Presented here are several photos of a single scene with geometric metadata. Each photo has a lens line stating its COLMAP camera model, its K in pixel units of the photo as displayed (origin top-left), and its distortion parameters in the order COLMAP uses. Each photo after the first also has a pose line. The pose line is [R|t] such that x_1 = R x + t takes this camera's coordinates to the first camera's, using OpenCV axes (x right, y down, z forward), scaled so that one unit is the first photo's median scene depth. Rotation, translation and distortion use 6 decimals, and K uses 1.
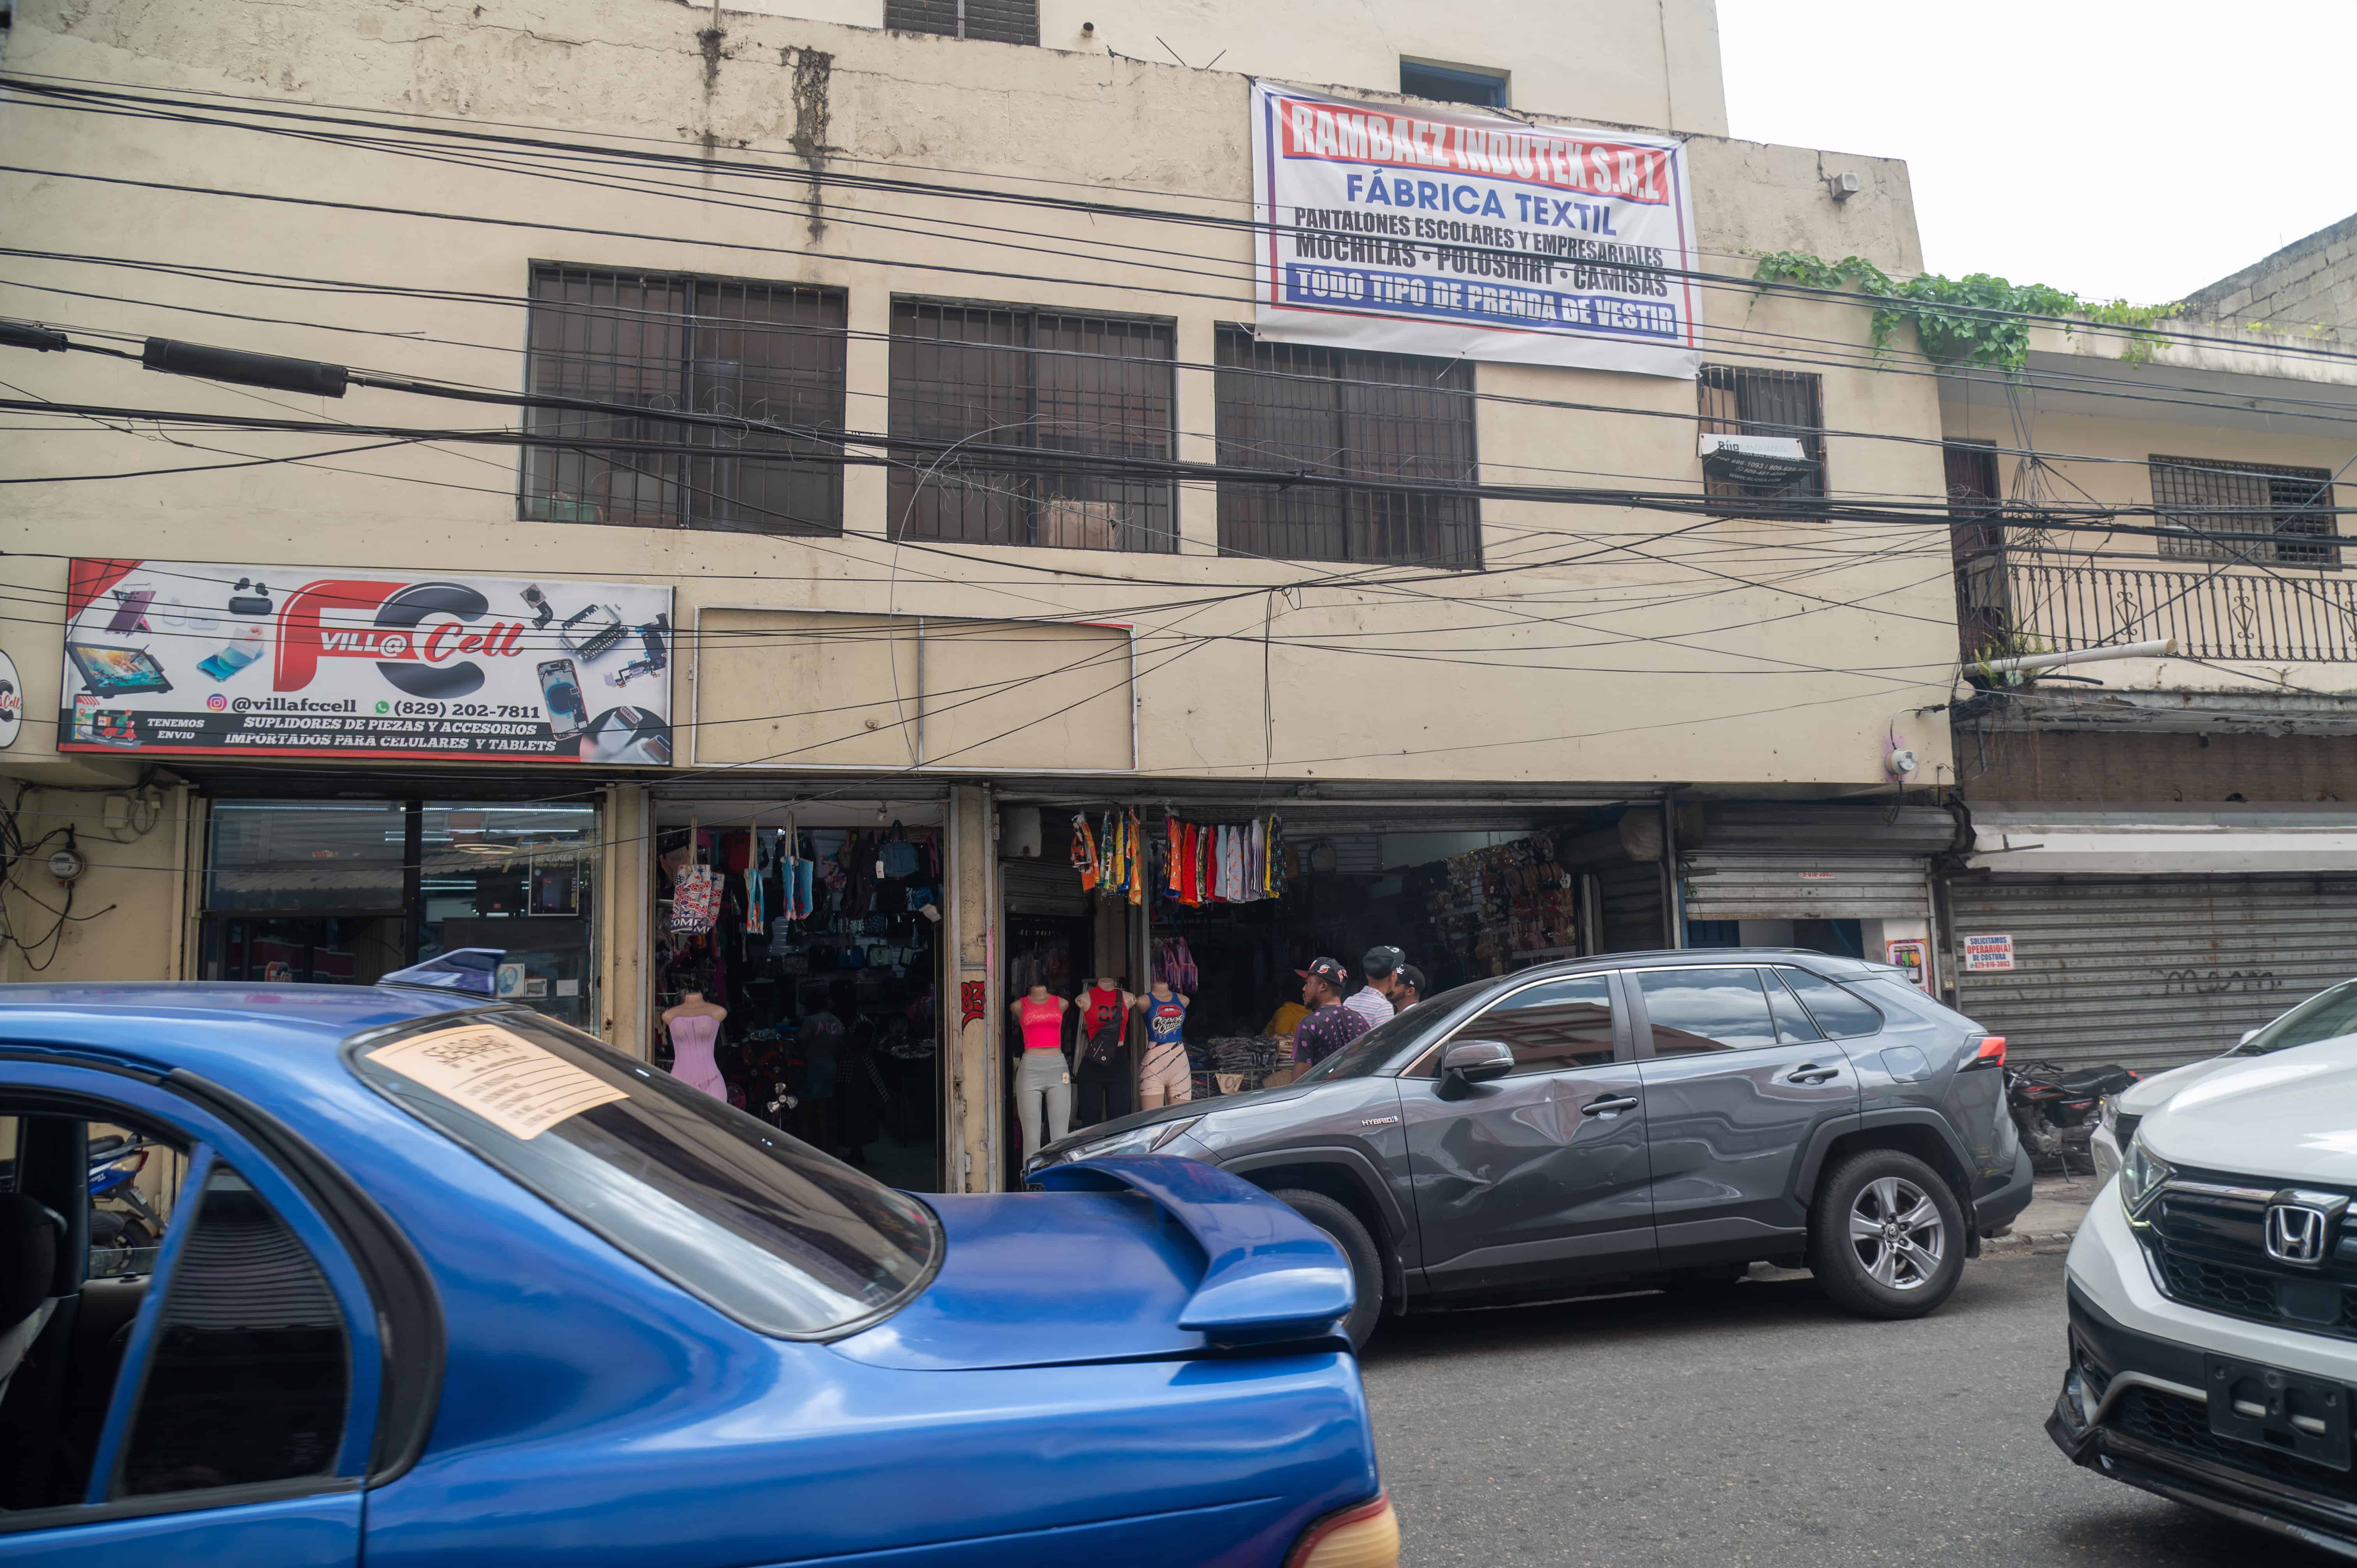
lens RADIAL K [[1746.9, 0, 1177.0], [0, 1746.9, 777.5], [0, 0, 1]] dist [0.001458, -0.009098]
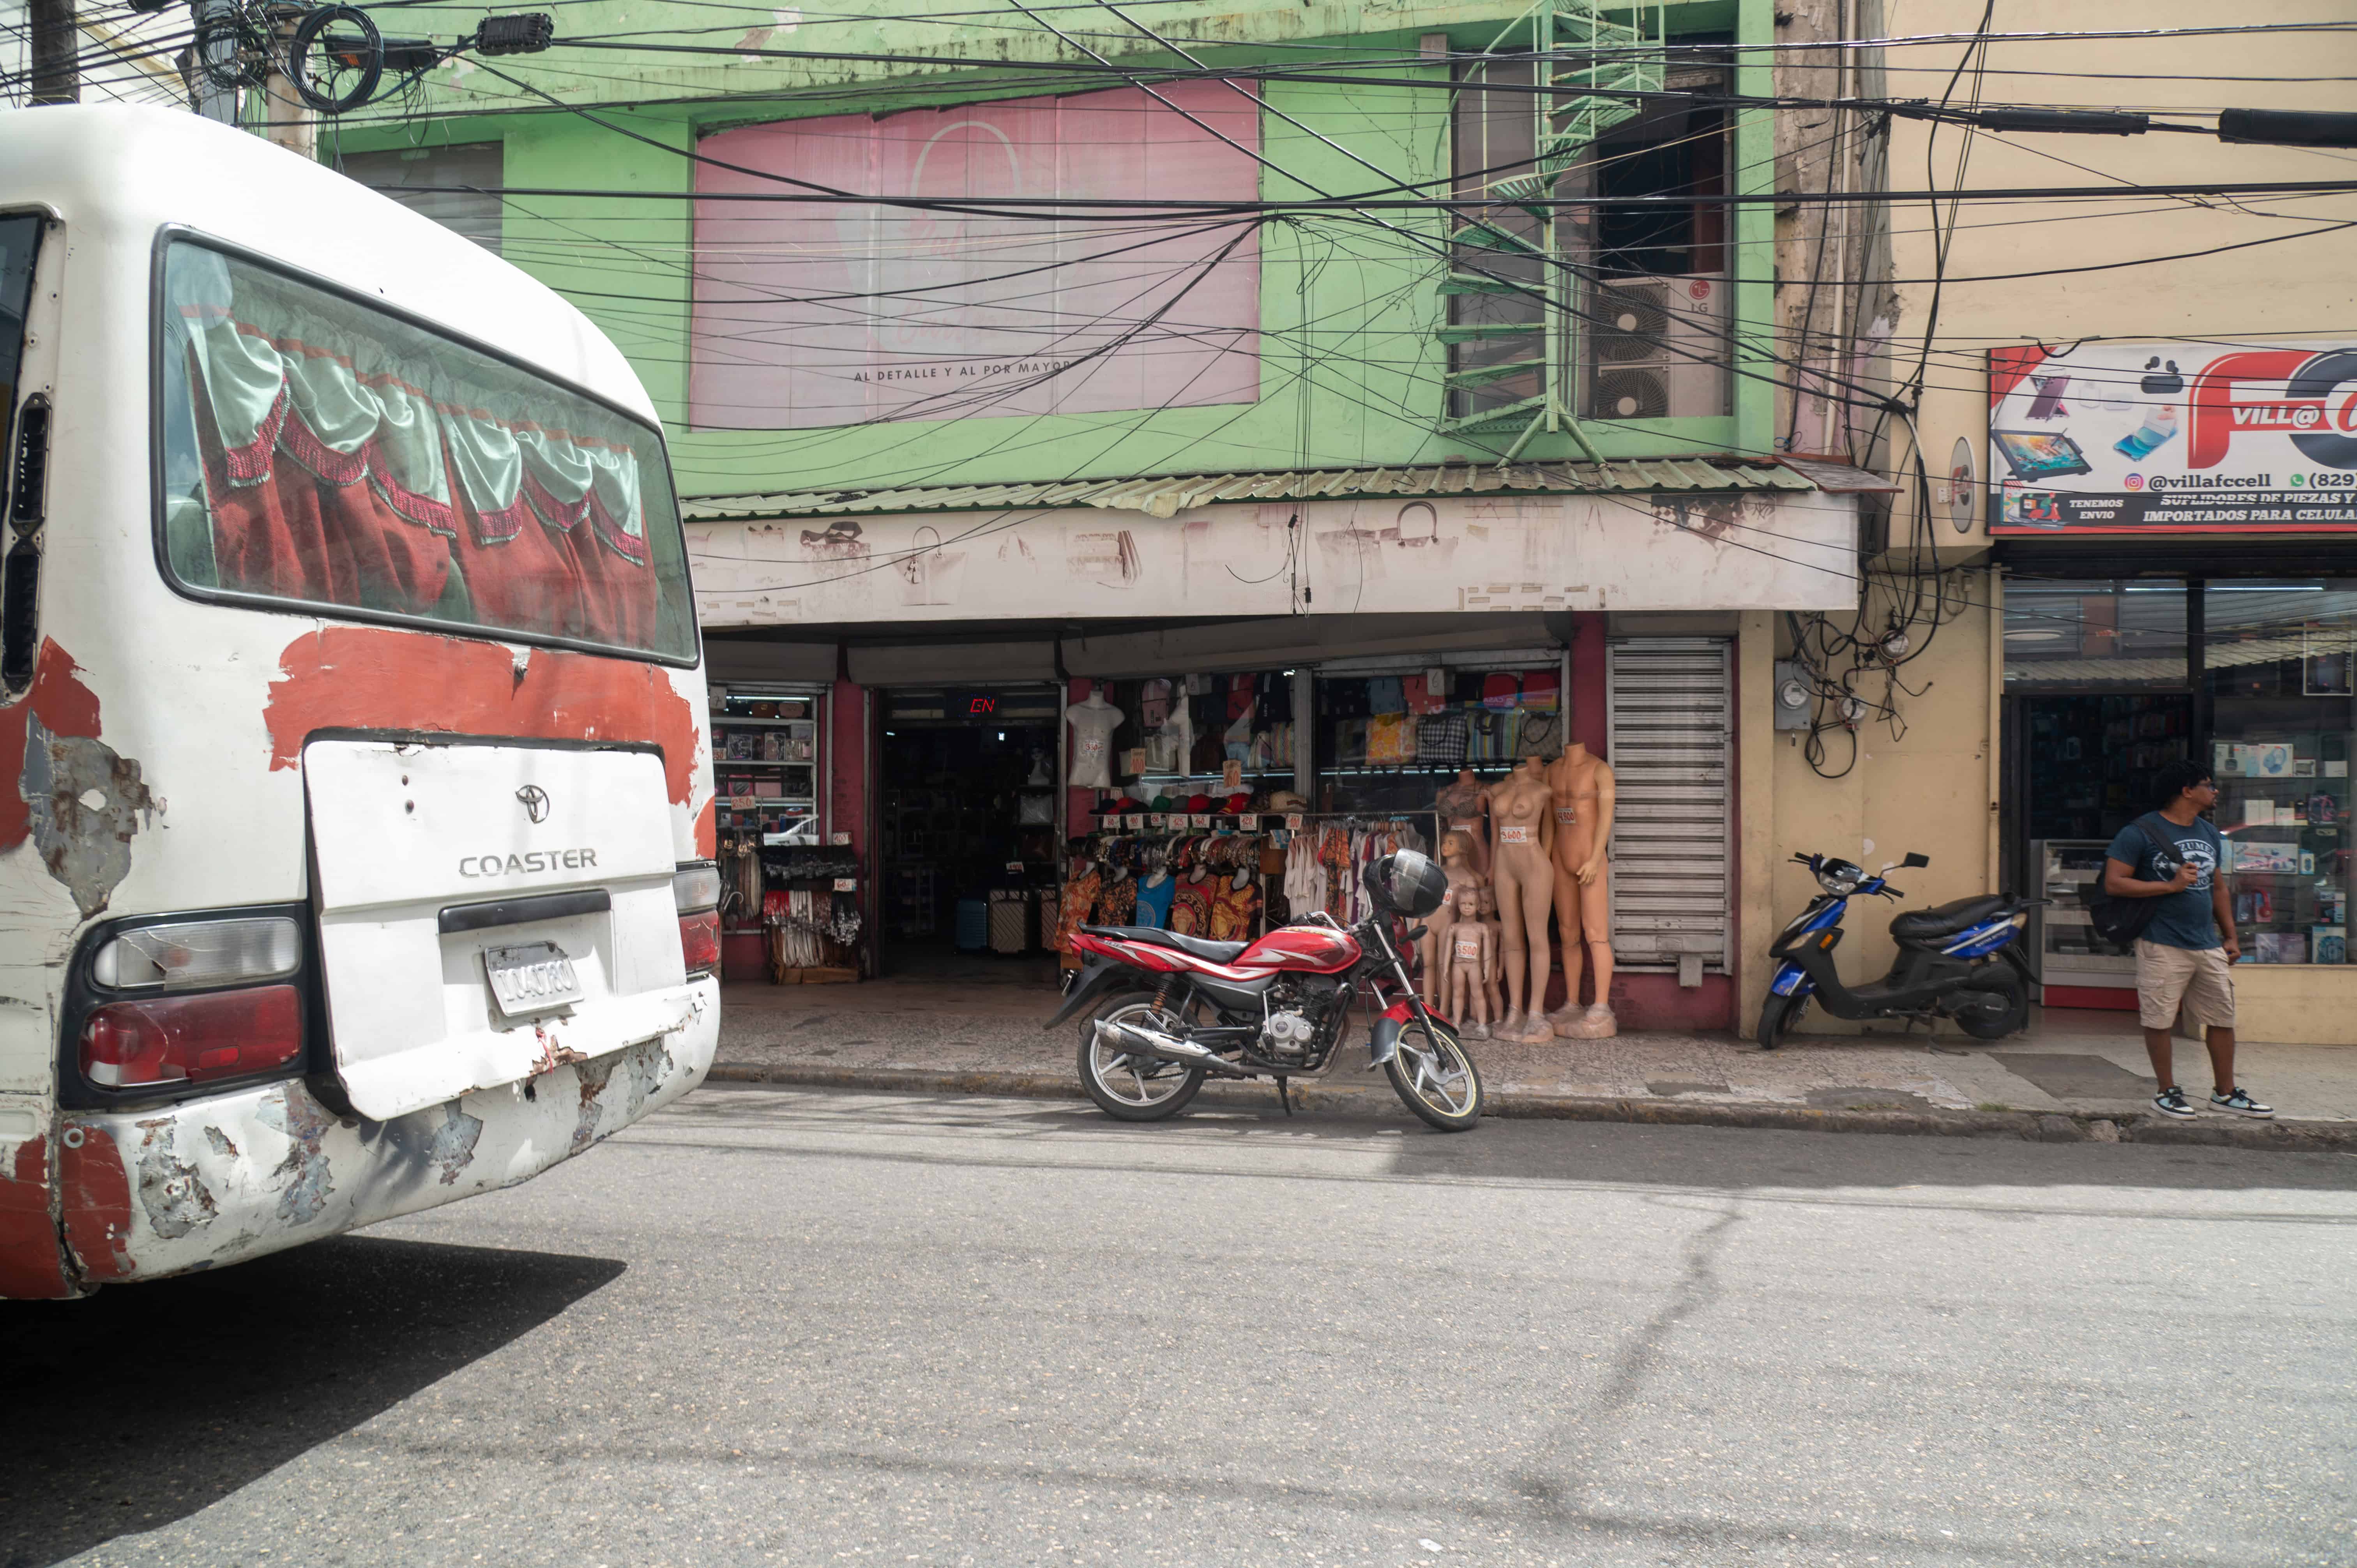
lens RADIAL K [[1746.9, 0, 1178.5], [0, 1746.9, 788.1], [0, 0, 1]] dist [0.001458, -0.009098]
pose [[0.927818, 0.017558, -0.372619, -0.679971], [0.023365, 0.994195, 0.105026, 0.015012], [0.372300, -0.106151, 0.922022, -0.172106]]
